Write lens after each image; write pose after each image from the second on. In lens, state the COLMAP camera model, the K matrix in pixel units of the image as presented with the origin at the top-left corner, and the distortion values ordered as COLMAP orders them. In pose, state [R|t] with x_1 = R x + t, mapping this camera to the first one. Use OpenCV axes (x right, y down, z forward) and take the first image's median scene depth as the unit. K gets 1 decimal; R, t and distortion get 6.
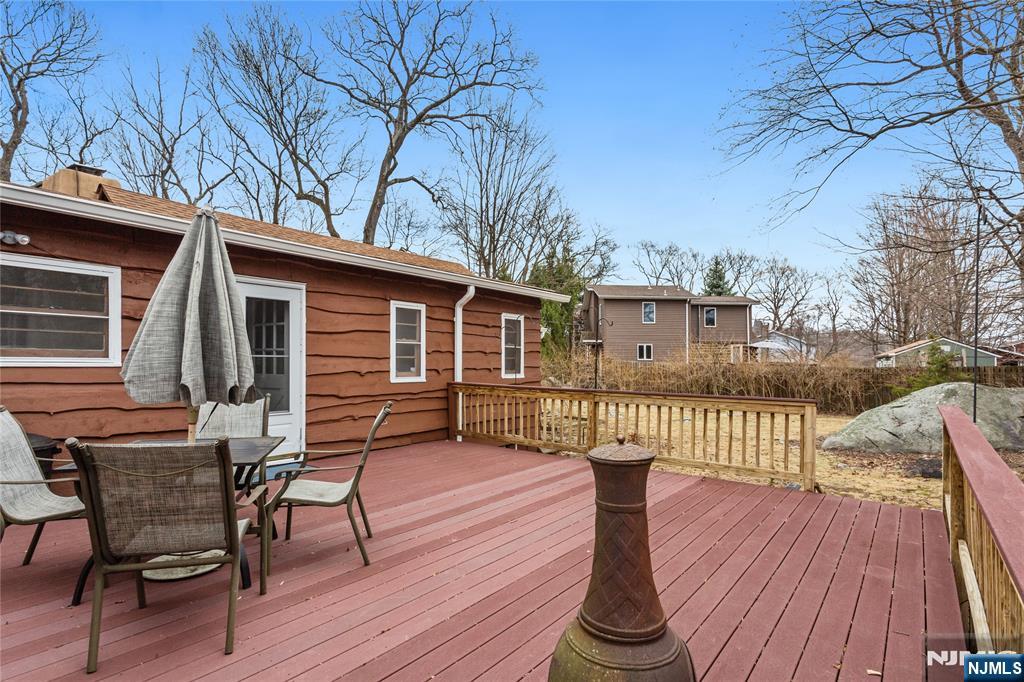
lens RADIAL K [[509.7, 0, 501.5], [0, 509.7, 339.9], [0, 0, 1]] dist [0.002368, 0.000302]
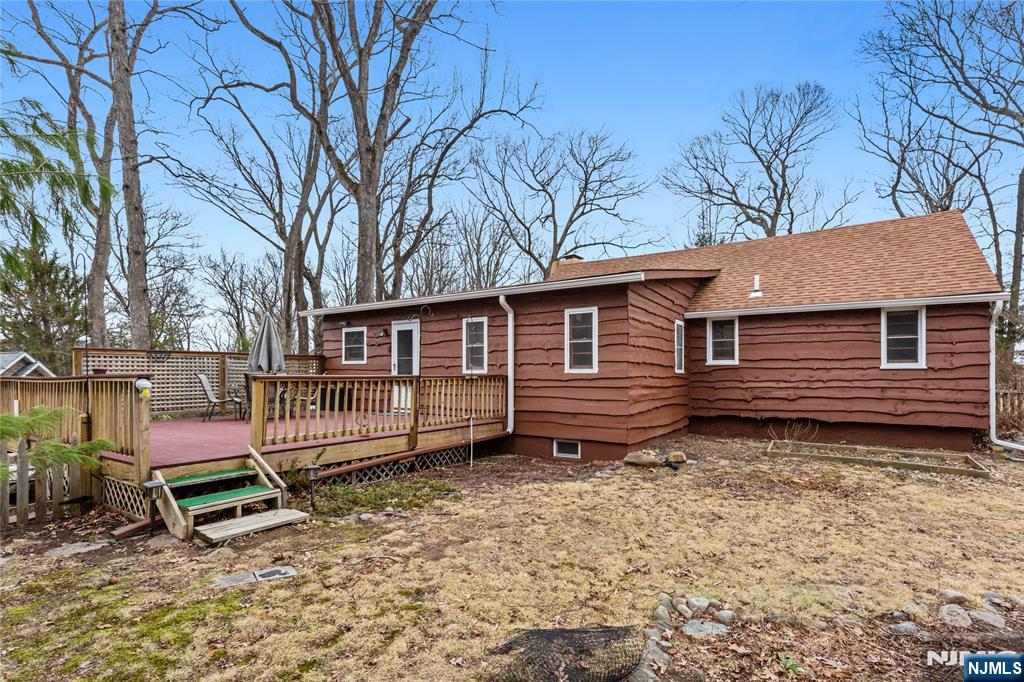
lens RADIAL K [[491.3, 0, 514.4], [0, 491.3, 366.8], [0, 0, 1]] dist [0.010539, 0.000101]
pose [[0.088389, -0.025592, -0.995757, 1.384957], [0.038771, 0.999001, -0.022234, 0.114723], [0.995331, -0.036641, 0.089293, 1.143512]]
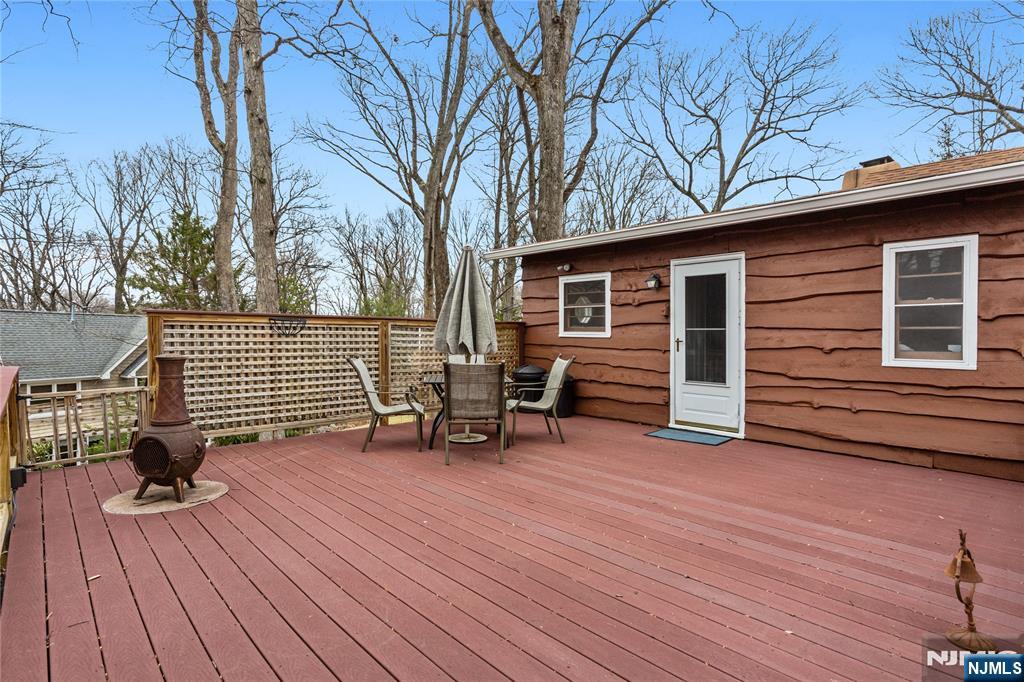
lens RADIAL K [[487.2, 0, 516.6], [0, 487.2, 350.6], [0, 0, 1]] dist [-0.000021, 0.000351]
pose [[-0.103449, 0.020297, -0.994428, 0.537240], [0.028183, 0.999450, 0.017468, 0.043066], [0.994235, -0.026219, -0.103964, 0.650118]]
